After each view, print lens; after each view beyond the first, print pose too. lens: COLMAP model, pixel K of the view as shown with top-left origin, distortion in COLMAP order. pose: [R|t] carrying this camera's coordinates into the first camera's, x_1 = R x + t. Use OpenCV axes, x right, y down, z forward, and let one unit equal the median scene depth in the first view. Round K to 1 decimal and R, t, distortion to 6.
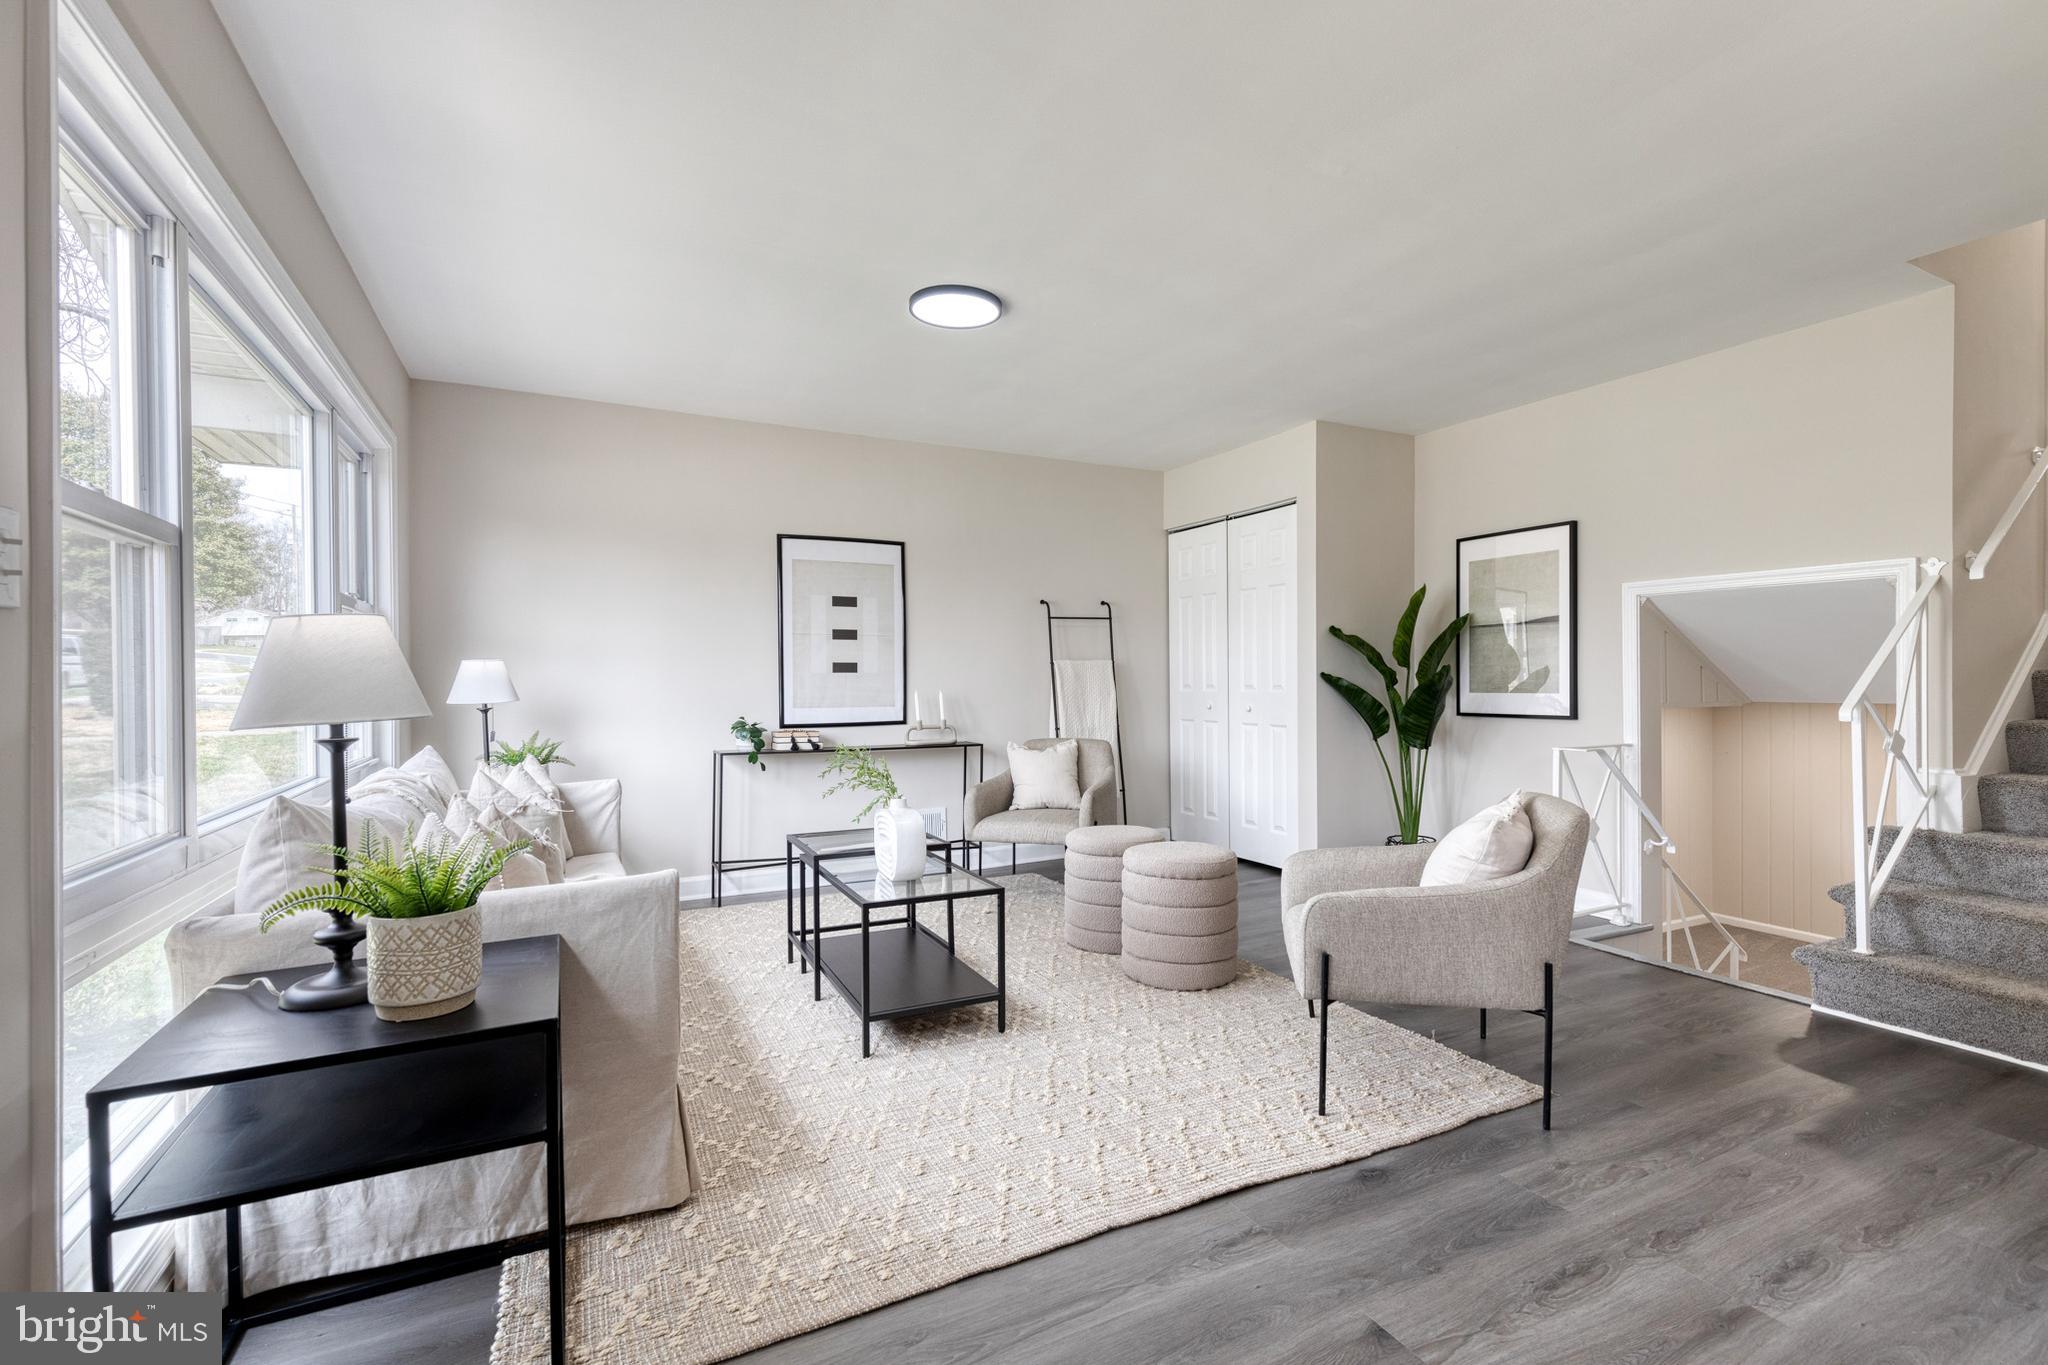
lens RADIAL K [[921.5, 0, 1038.5], [0, 921.5, 682.8], [0, 0, 1]] dist [0.009427, -0.000027]
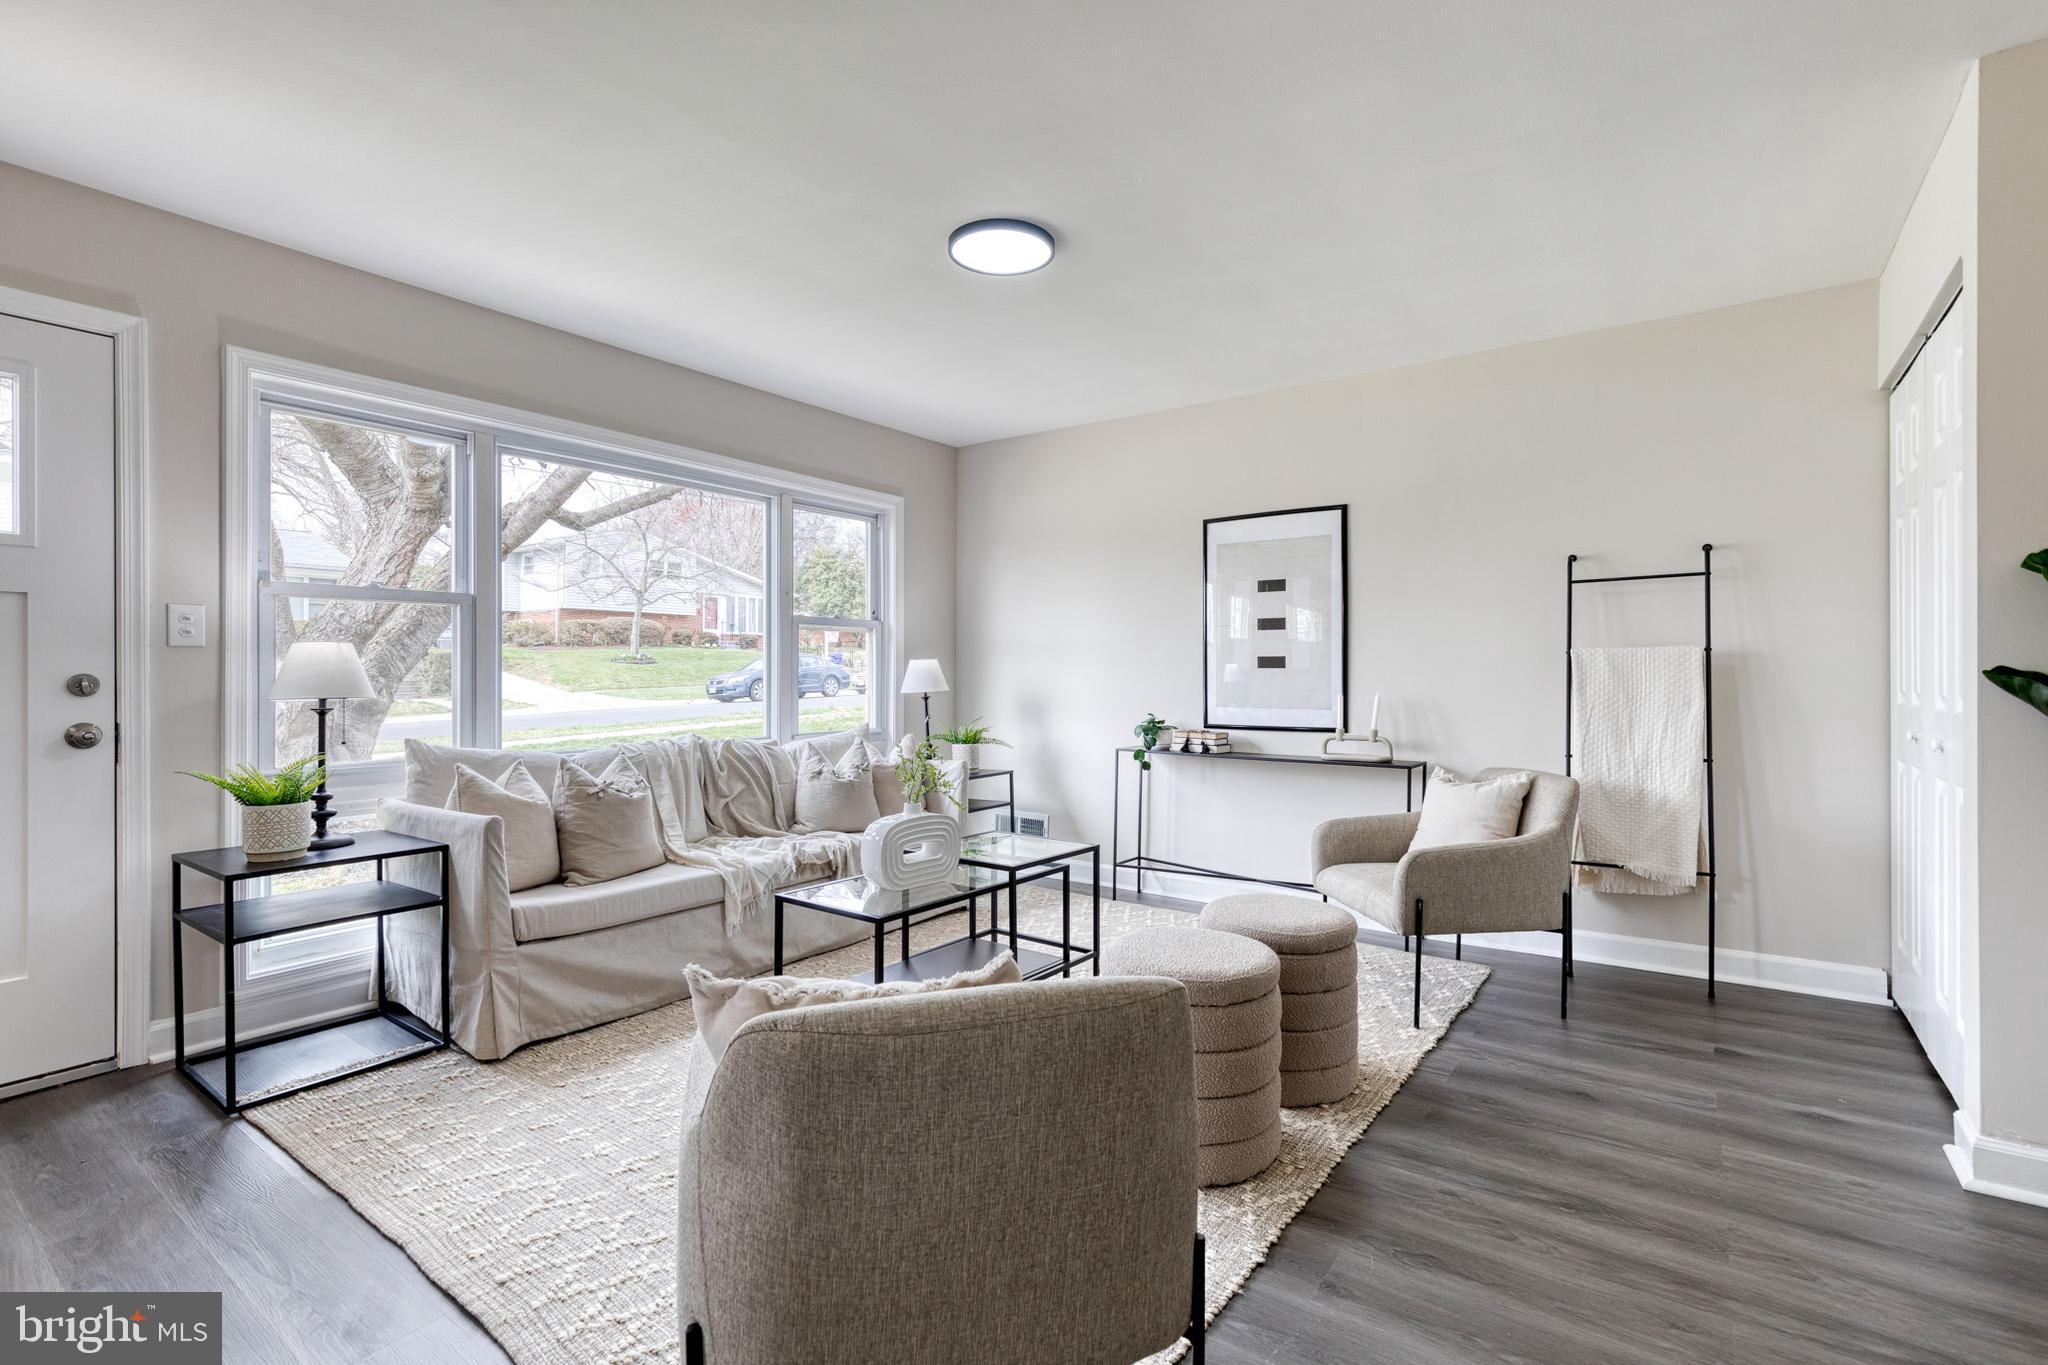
lens RADIAL K [[912.8, 0, 1051.6], [0, 912.8, 672.2], [0, 0, 1]] dist [0.002611, -0.000042]
pose [[0.460573, 0.003515, -0.887615, 0.555701], [-0.006400, 0.999979, 0.000639, -0.007758], [0.887599, 0.005386, 0.460586, 0.519676]]
